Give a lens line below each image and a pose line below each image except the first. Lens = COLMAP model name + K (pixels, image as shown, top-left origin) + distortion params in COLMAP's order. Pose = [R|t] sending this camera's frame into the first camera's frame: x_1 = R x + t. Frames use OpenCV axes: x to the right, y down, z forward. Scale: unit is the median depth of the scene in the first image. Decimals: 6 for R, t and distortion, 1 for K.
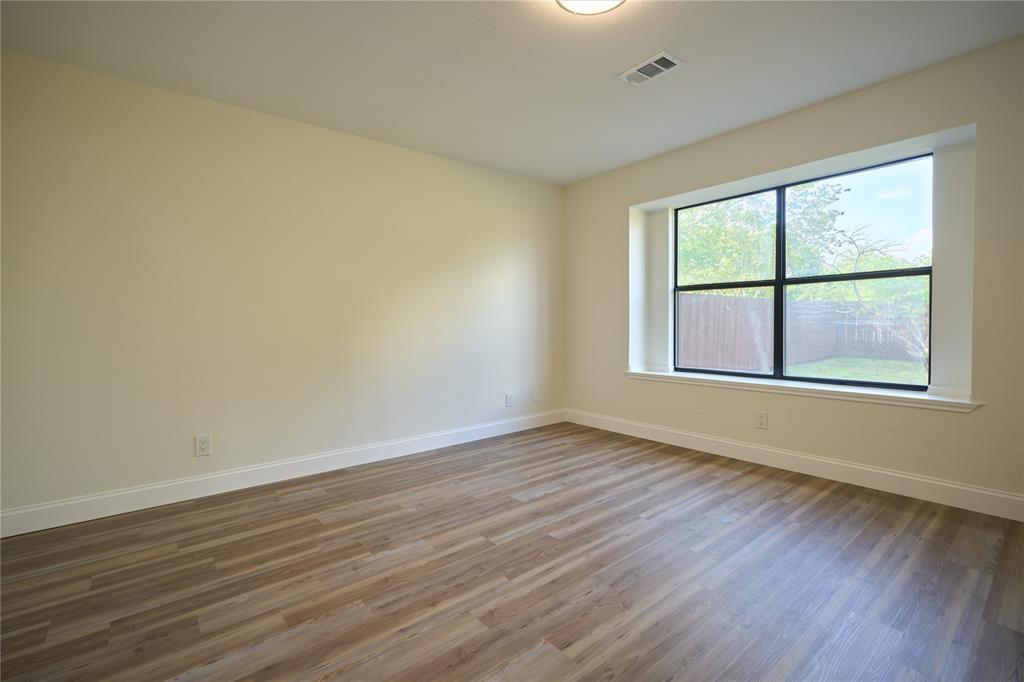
lens RADIAL K [[462.3, 0, 512.6], [0, 462.3, 340.5], [0, 0, 1]] dist [-0.008630, 0.001661]
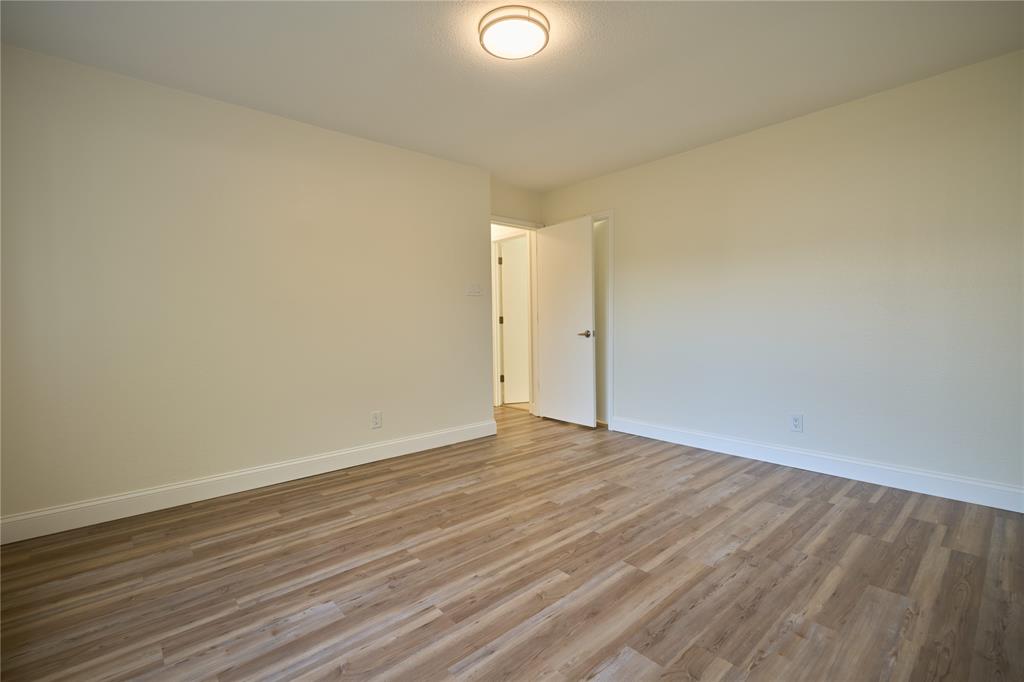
lens RADIAL K [[462.3, 0, 511.7], [0, 462.3, 340.7], [0, 0, 1]] dist [-0.008630, 0.001661]
pose [[-0.998805, 0.027189, -0.040606, 0.213010], [0.023700, 0.996180, 0.084052, -0.081001], [0.042736, 0.082989, -0.995634, 1.865383]]
